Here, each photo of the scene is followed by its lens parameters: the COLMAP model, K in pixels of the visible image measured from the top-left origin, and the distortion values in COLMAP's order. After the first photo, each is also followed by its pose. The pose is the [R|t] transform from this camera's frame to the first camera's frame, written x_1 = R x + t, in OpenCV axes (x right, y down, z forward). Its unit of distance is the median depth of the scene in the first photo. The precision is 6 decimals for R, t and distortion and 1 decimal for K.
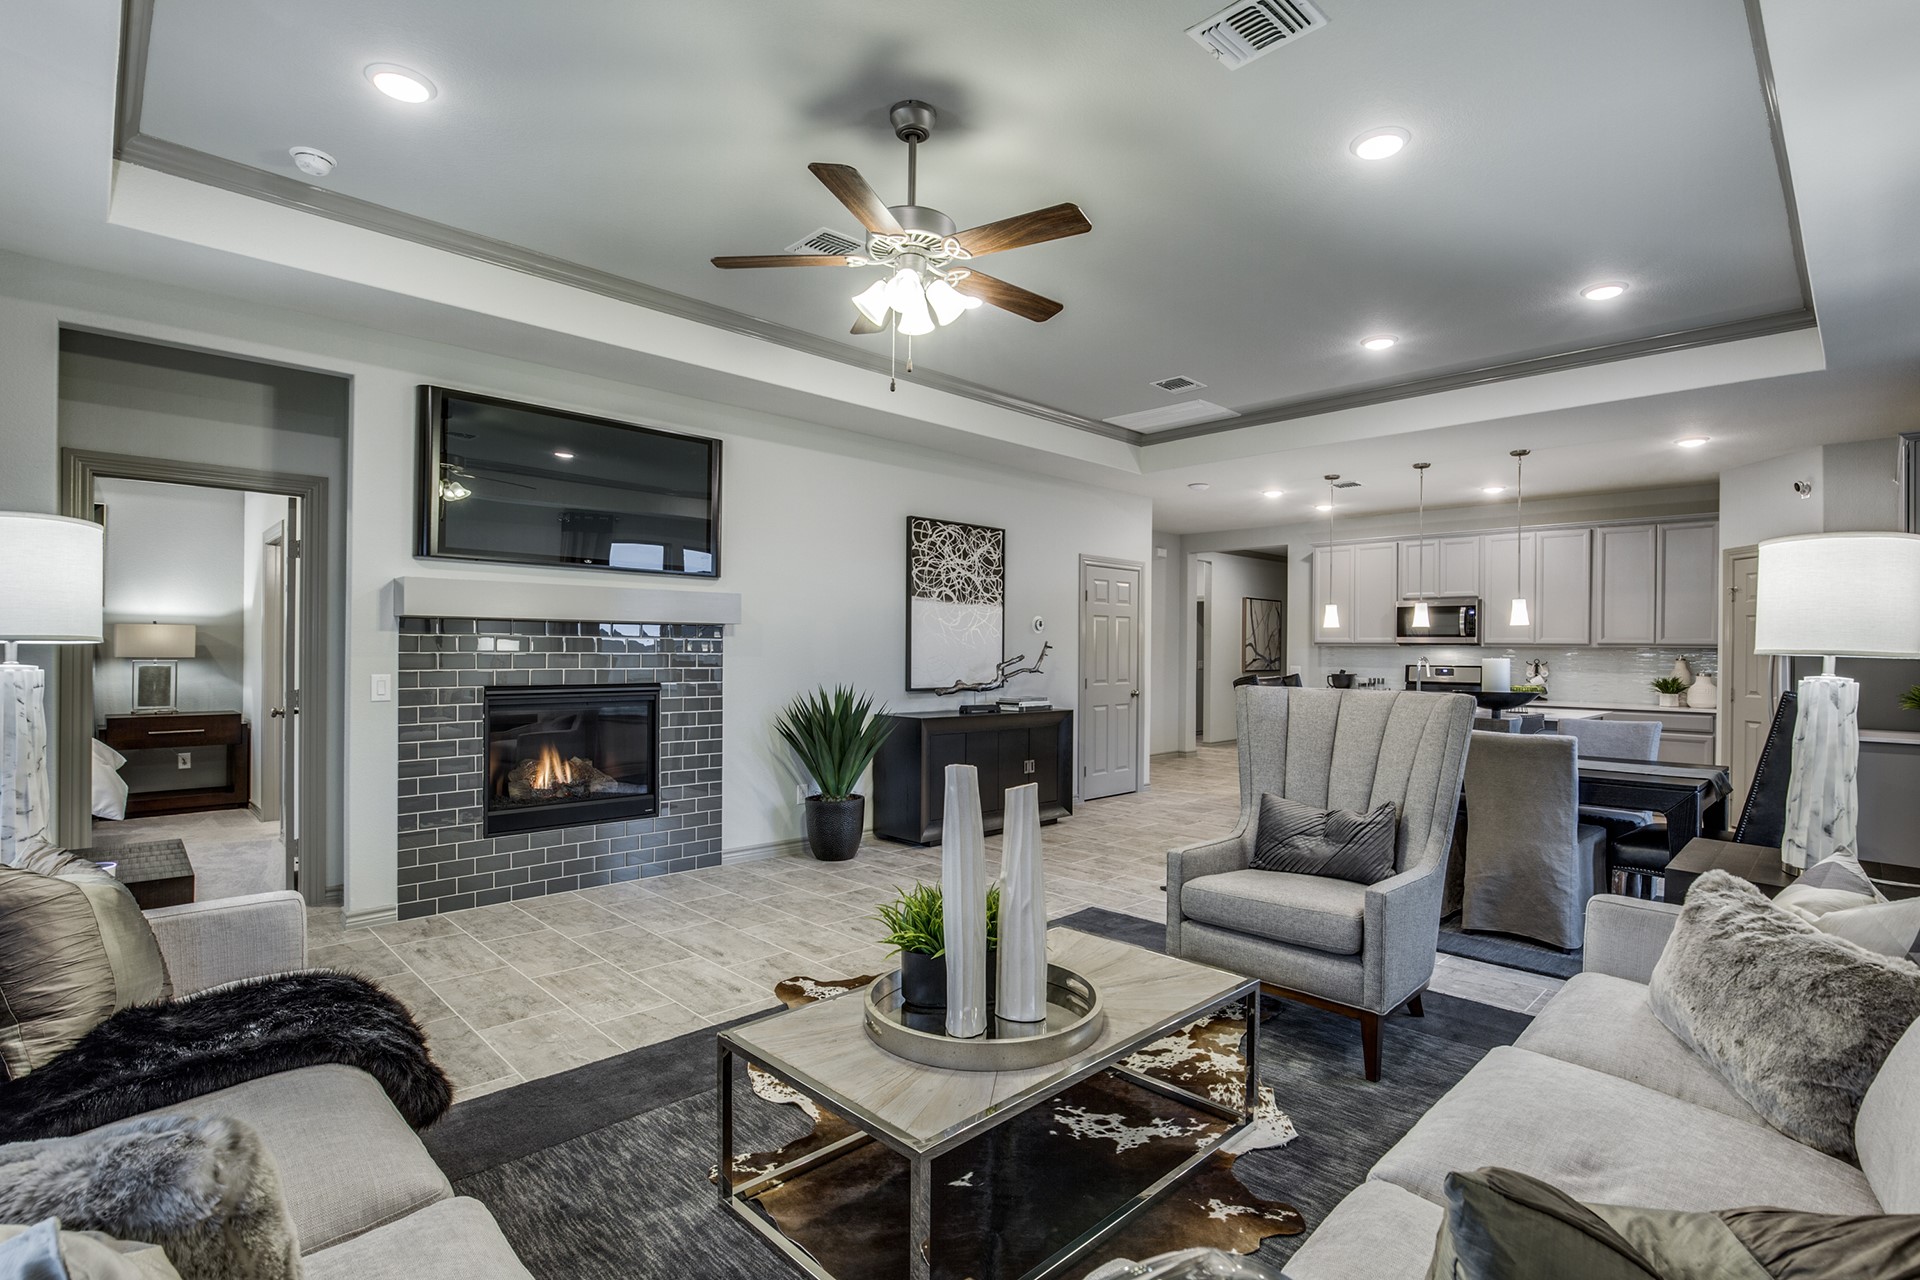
lens RADIAL K [[893.5, 0, 960.0], [0, 893.5, 640.0], [0, 0, 1]] dist [-0.017647, -0.000120]
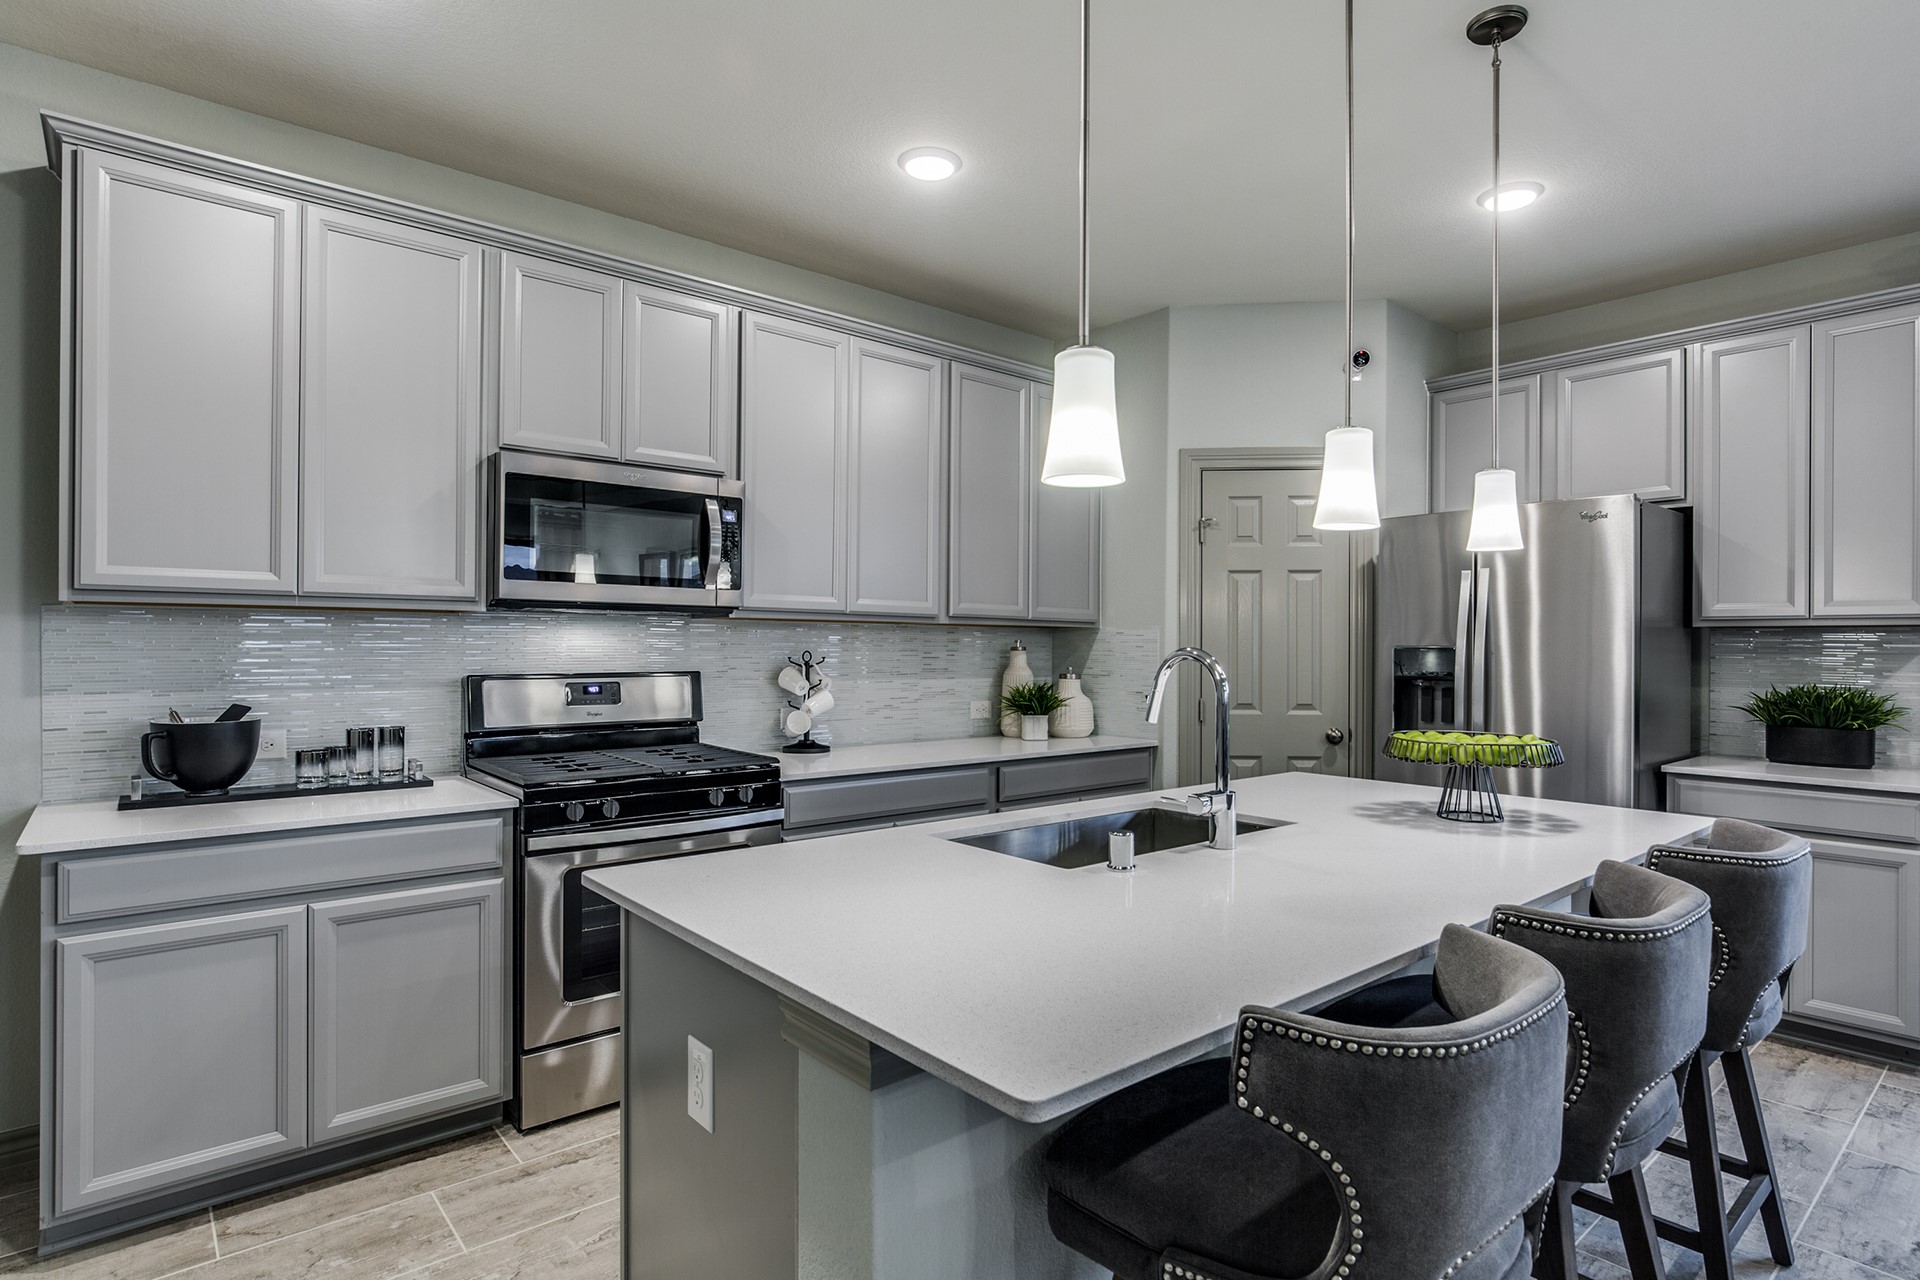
lens RADIAL K [[990.4, 0, 960.0], [0, 990.4, 640.0], [0, 0, 1]] dist [-0.003703, -0.000373]
pose [[0.061820, -0.001193, 0.998087, 0.420676], [-0.016369, 0.999864, 0.002209, 0.030000], [-0.997953, -0.016475, 0.061792, 1.868772]]
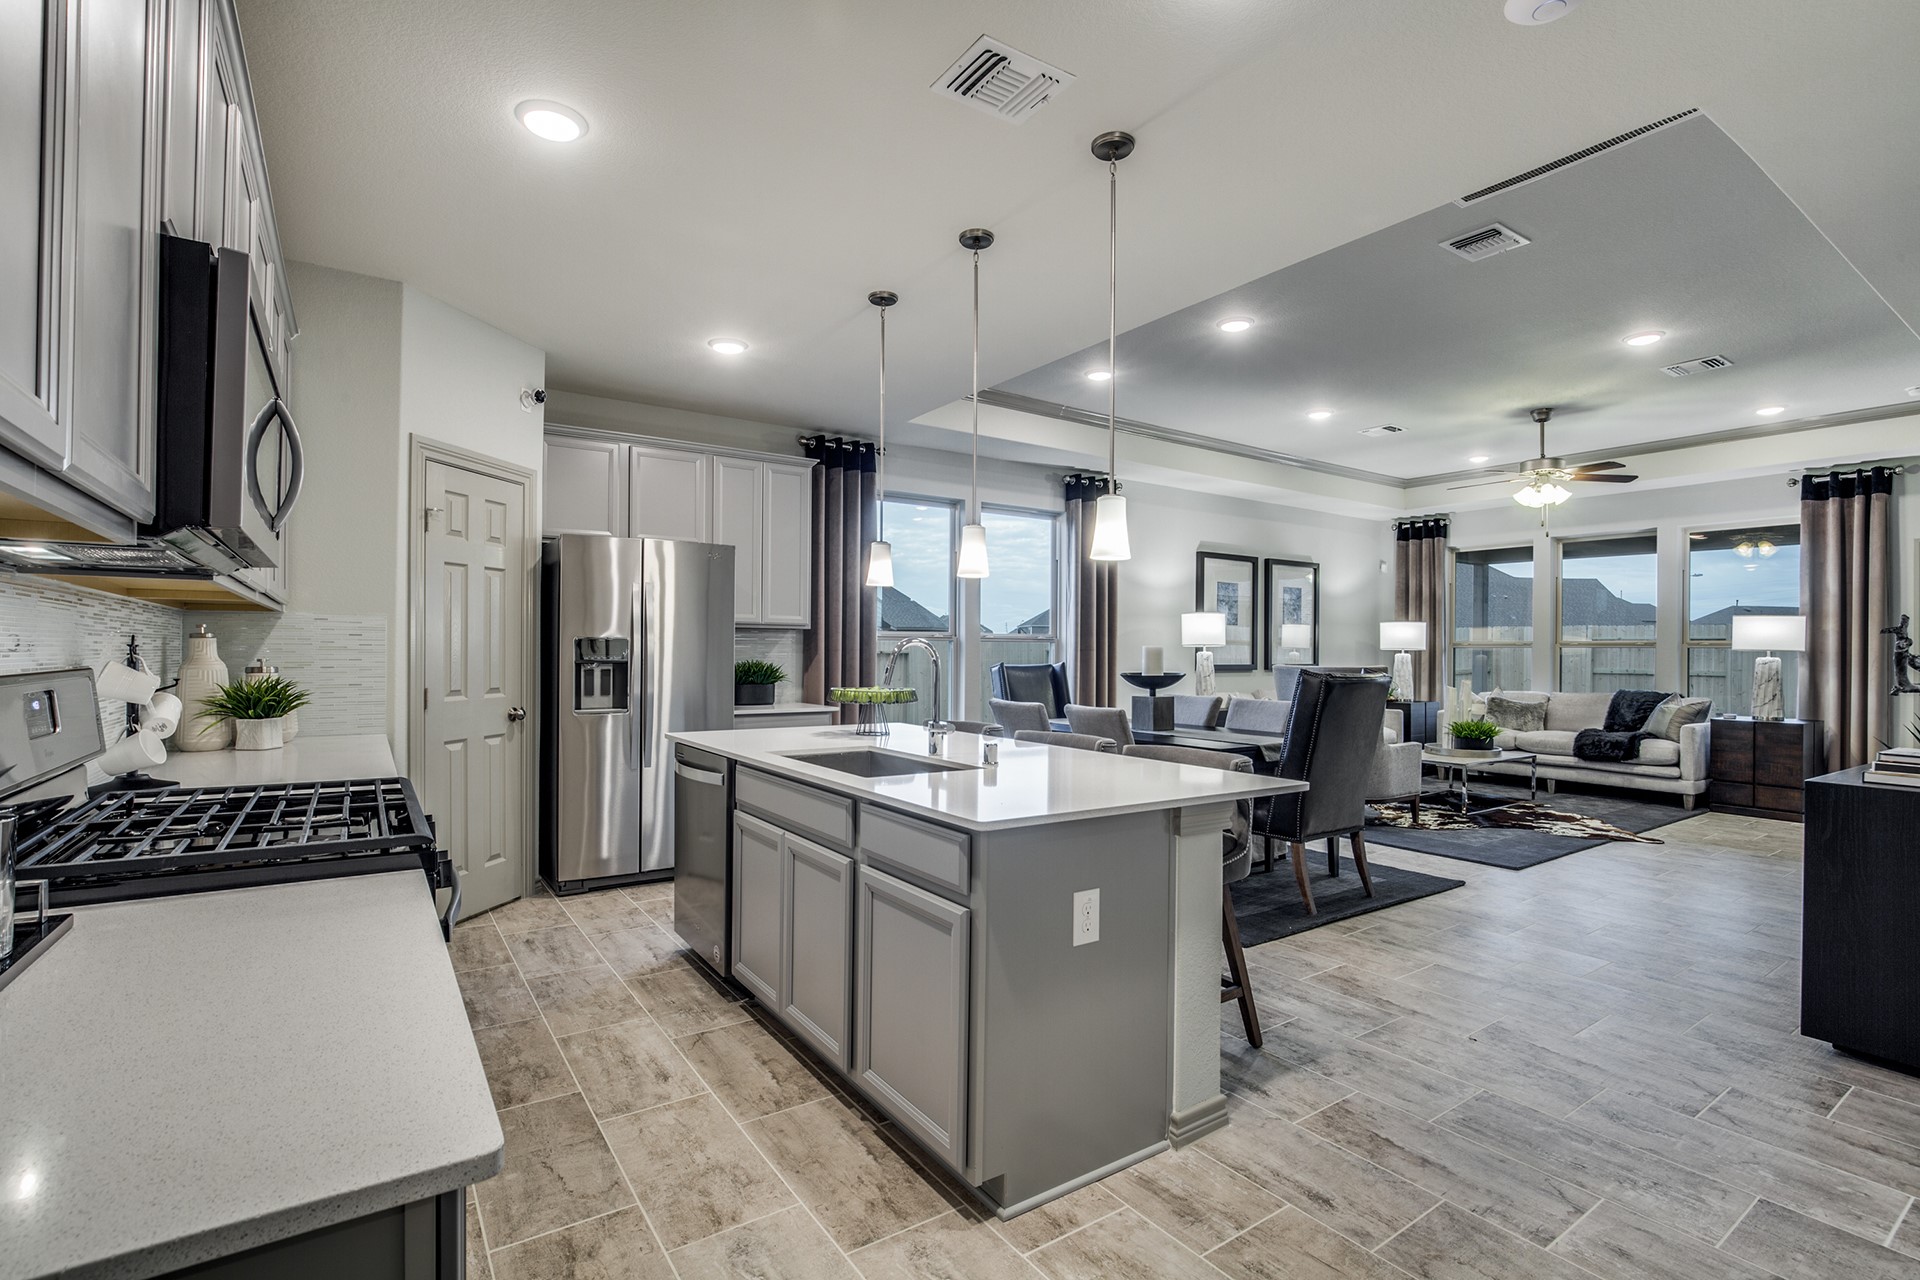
lens RADIAL K [[893.5, 0, 960.0], [0, 893.5, 640.0], [0, 0, 1]] dist [-0.017647, -0.000120]
pose [[-0.986562, -0.016297, 0.162572, 0.775008], [-0.019561, 0.999638, -0.018498, 0.046409], [-0.162211, -0.021429, -0.986523, 2.524312]]
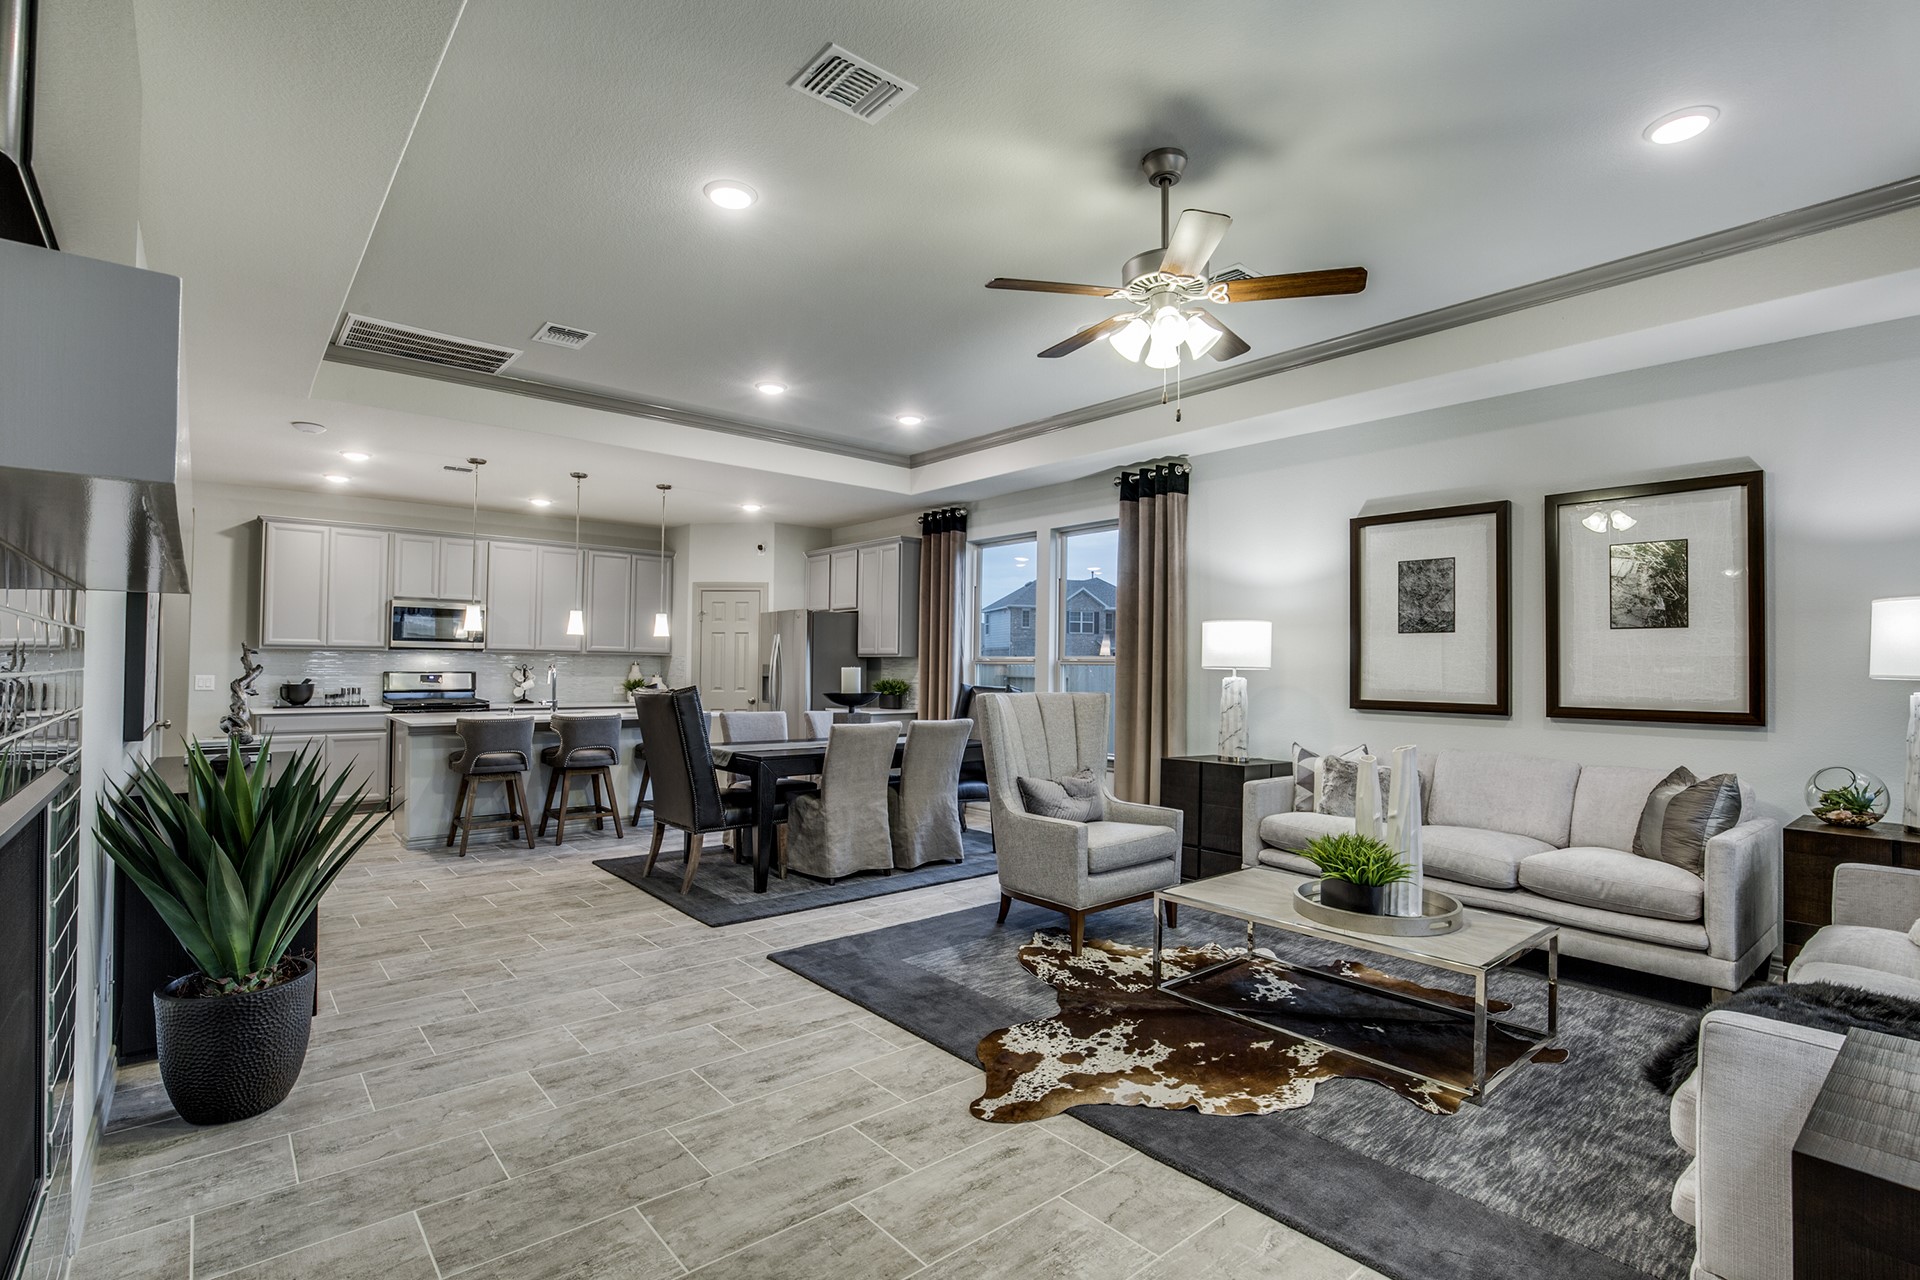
lens RADIAL K [[916.1, 0, 960.0], [0, 916.1, 640.0], [0, 0, 1]] dist [-0.017101, -0.000139]
pose [[0.069289, 0.020225, 0.997392, -0.824269], [-0.022414, 0.999574, -0.018712, 0.002191], [-0.997345, -0.021059, 0.069713, 0.838312]]
